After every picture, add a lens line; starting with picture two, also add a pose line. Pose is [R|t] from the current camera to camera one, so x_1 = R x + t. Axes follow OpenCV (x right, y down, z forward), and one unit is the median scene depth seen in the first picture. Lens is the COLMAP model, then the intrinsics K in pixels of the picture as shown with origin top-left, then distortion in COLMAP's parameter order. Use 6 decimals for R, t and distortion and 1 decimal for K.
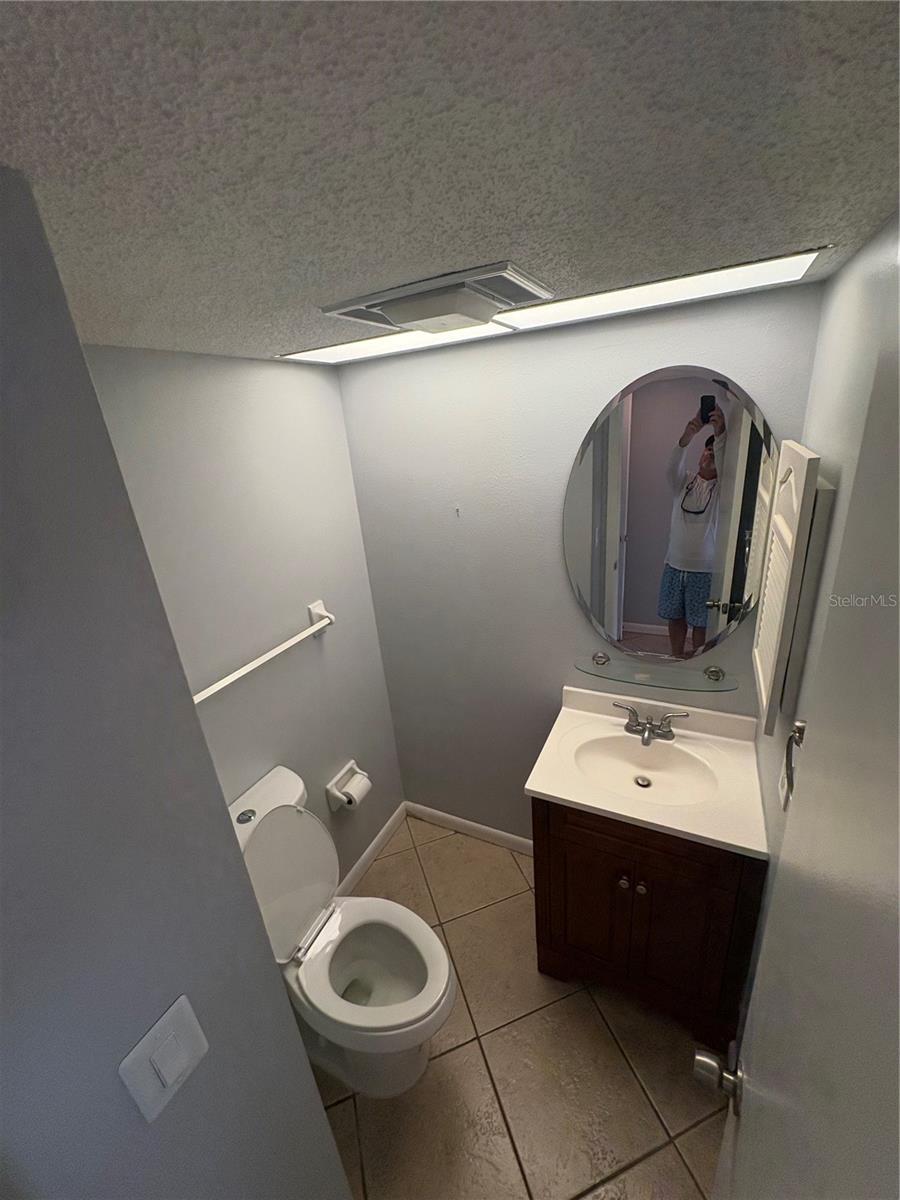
lens RADIAL K [[478.7, 0, 451.5], [0, 478.7, 600.8], [0, 0, 1]] dist [-0.000061, -0.000023]
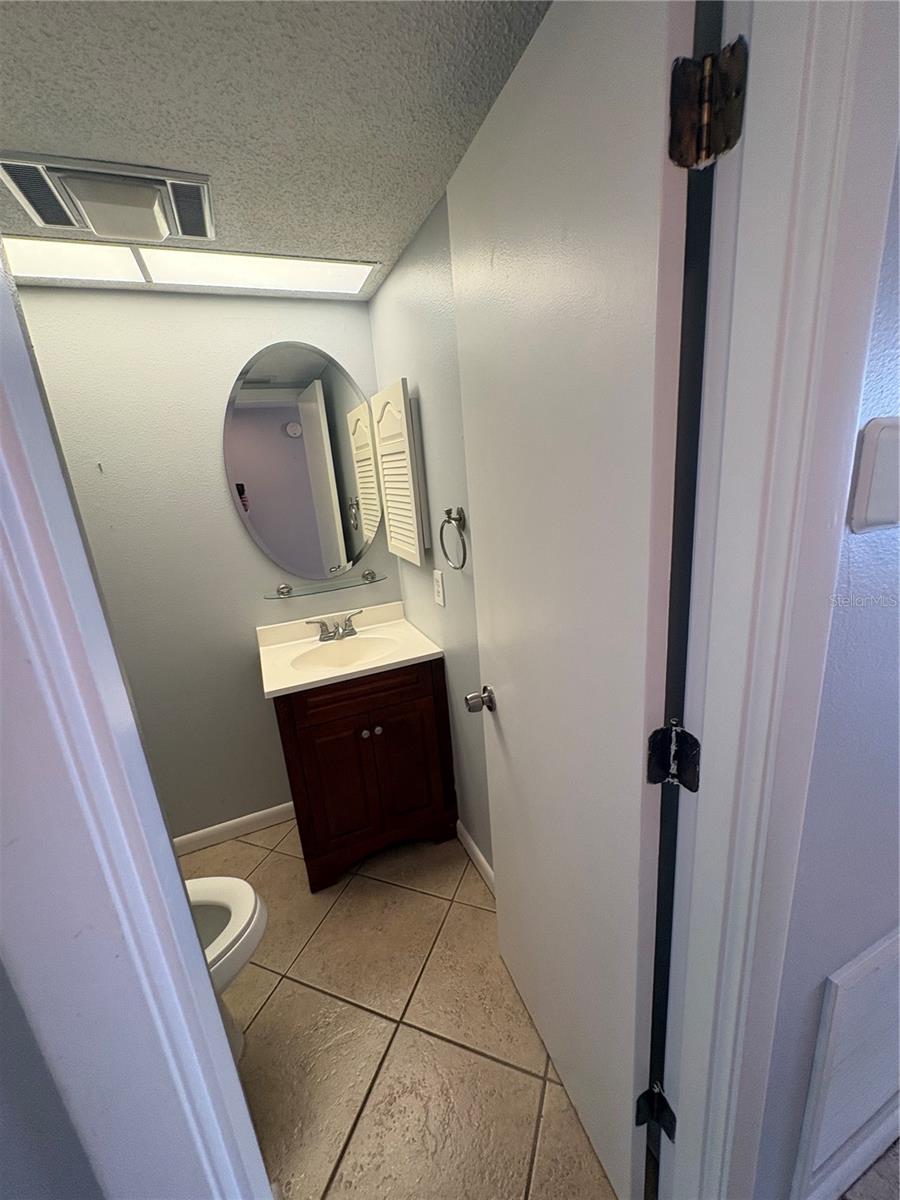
lens RADIAL K [[478.7, 0, 448.0], [0, 478.7, 599.9], [0, 0, 1]] dist [-0.000061, -0.000023]
pose [[0.651091, -0.166048, 0.740613, -0.356551], [0.289925, 0.956192, -0.040498, 0.379383], [-0.701444, 0.241090, 0.670710, -0.051280]]
